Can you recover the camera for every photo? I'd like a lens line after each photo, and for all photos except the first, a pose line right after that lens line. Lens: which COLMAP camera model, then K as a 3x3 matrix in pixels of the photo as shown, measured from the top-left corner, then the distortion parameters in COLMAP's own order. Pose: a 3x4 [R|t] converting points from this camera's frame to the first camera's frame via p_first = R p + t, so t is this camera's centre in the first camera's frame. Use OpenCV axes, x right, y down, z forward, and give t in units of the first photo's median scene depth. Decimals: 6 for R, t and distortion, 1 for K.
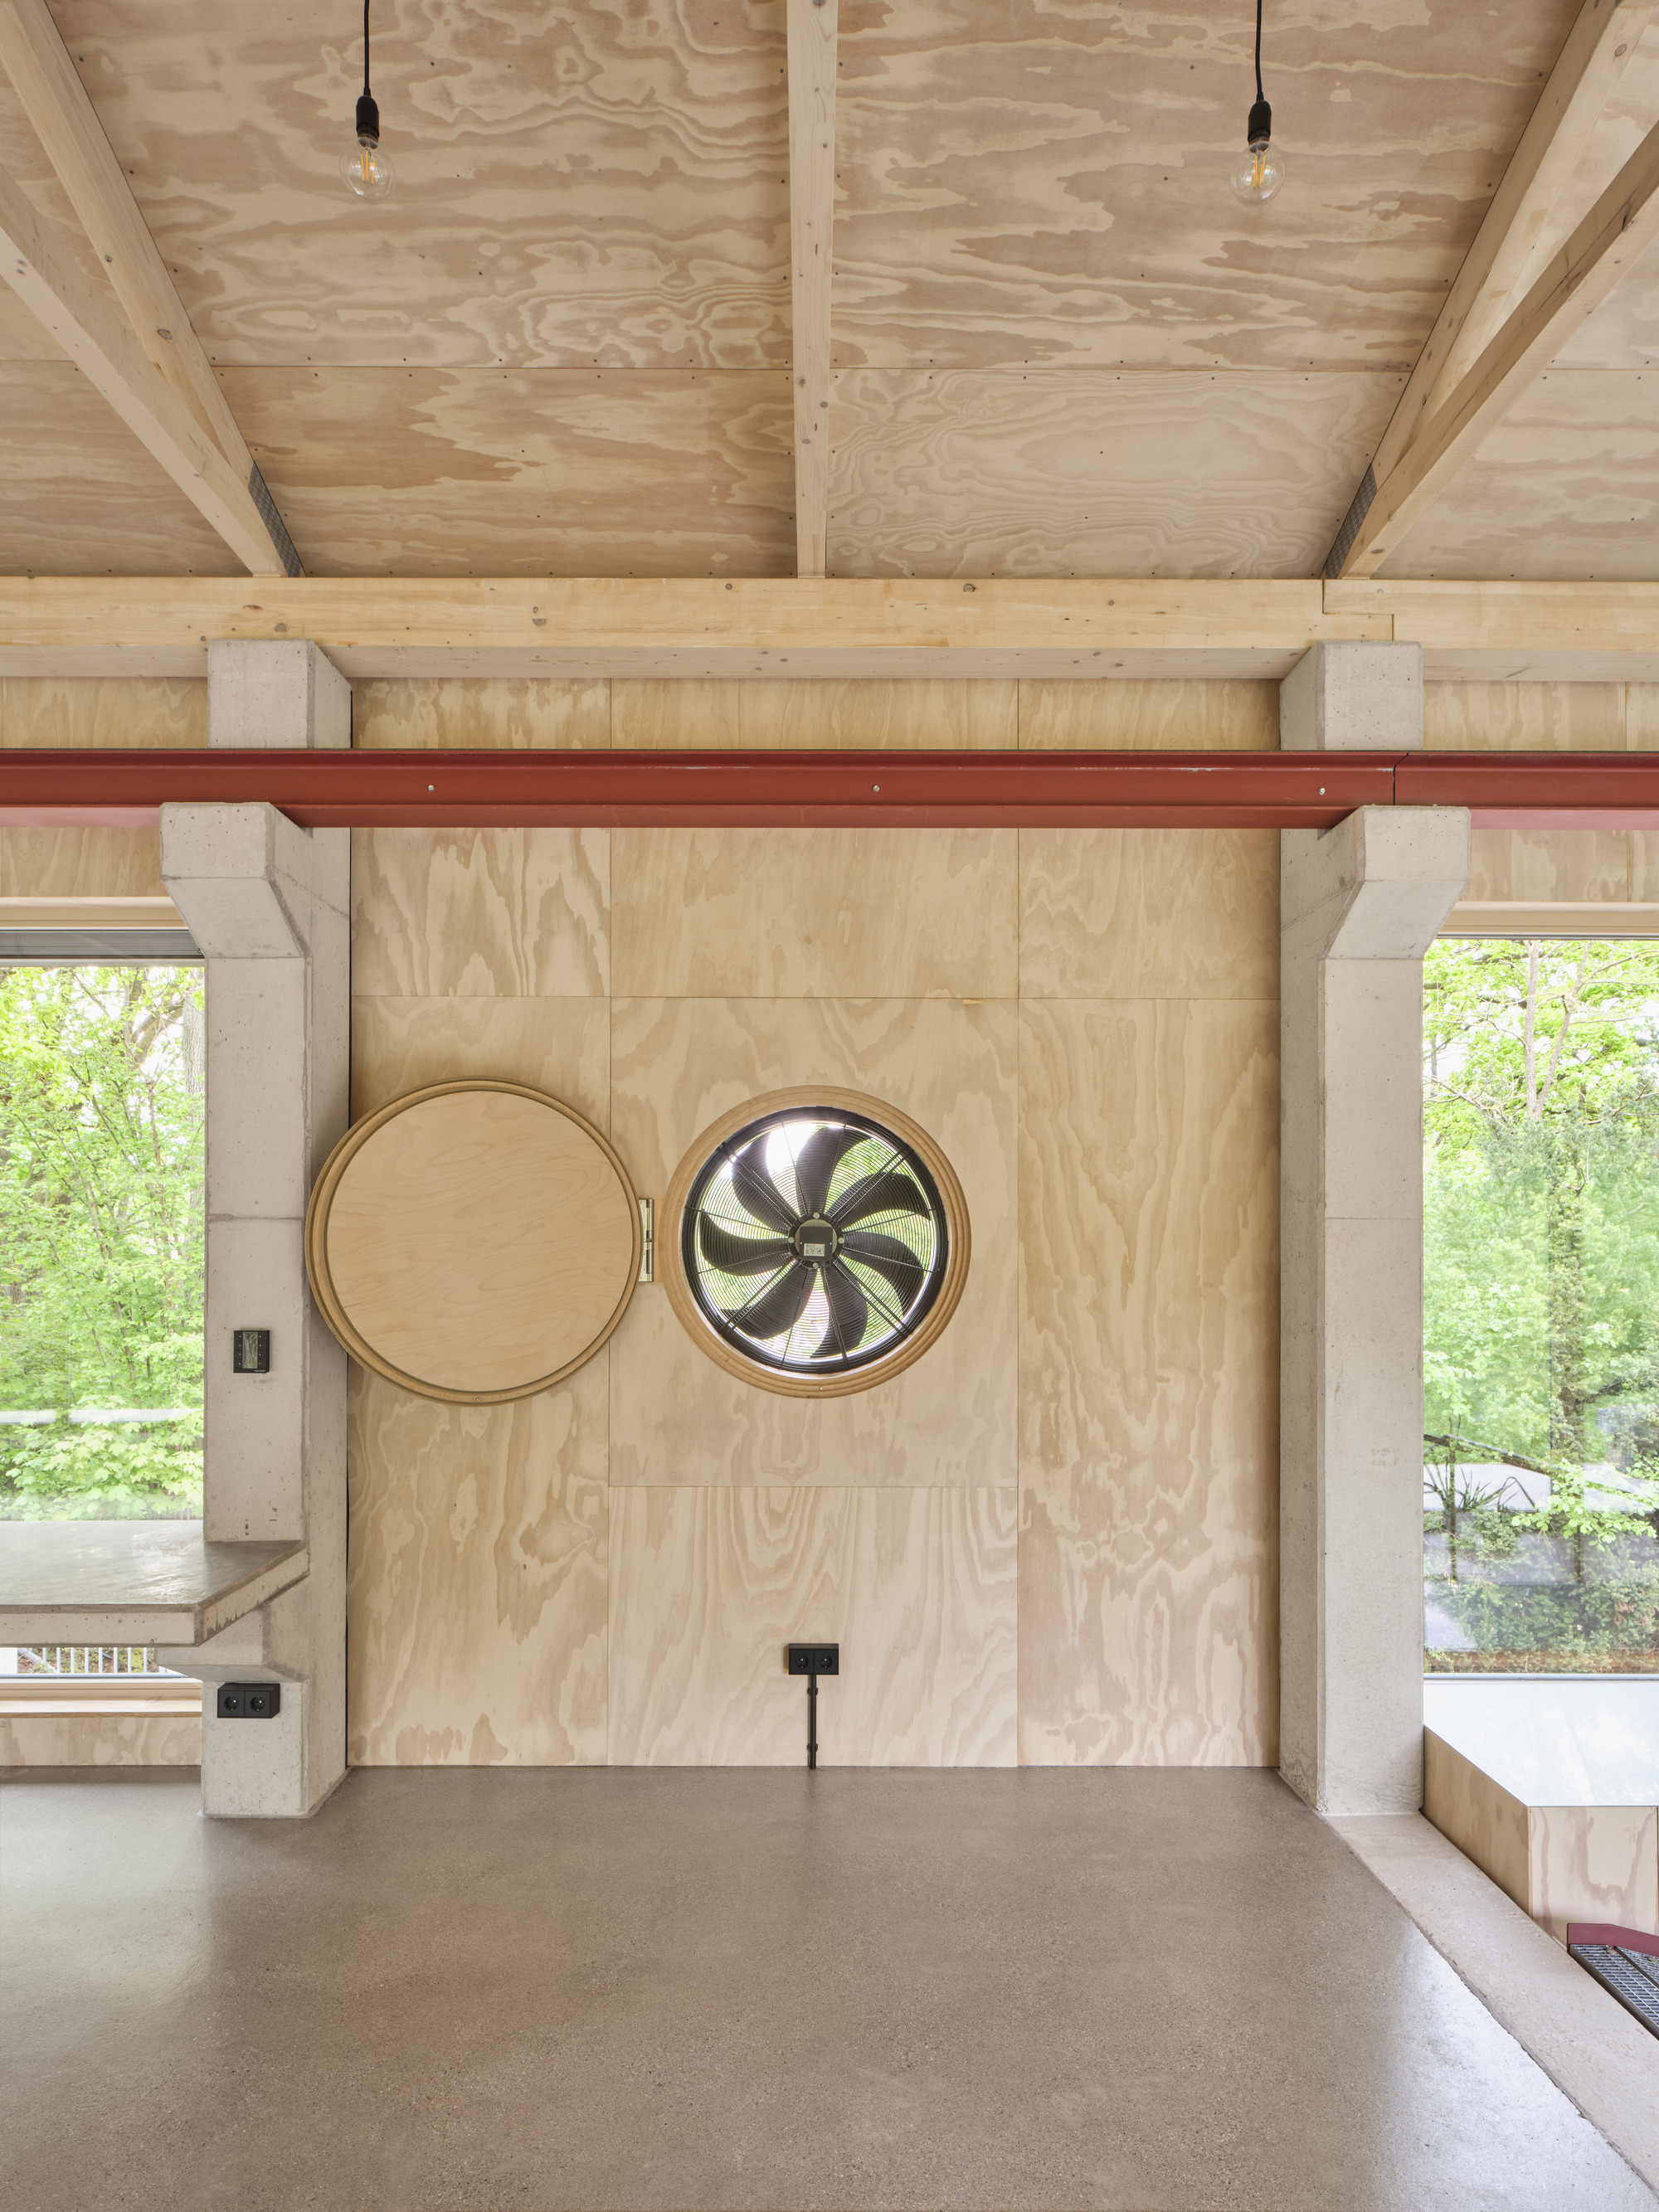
lens RADIAL K [[1238.9, 0, 819.9], [0, 1238.9, 1220.6], [0, 0, 1]] dist [0.002868, 0.000133]
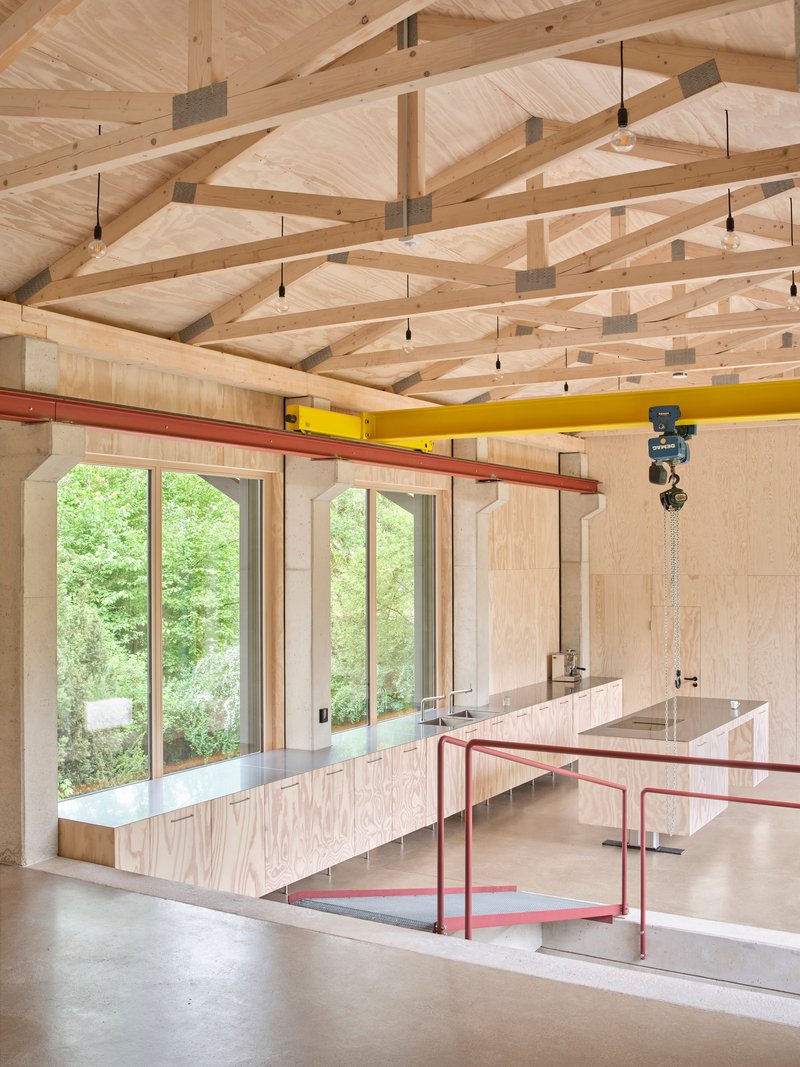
lens RADIAL K [[1117.5, 0, 400.0], [0, 1117.5, 533.5], [0, 0, 1]] dist [-0.002087, -0.001236]
pose [[0.515056, 0.013268, 0.857054, -0.967796], [-0.007654, 0.999912, -0.010880, -0.101631], [-0.857123, -0.000956, 0.515112, -0.606917]]
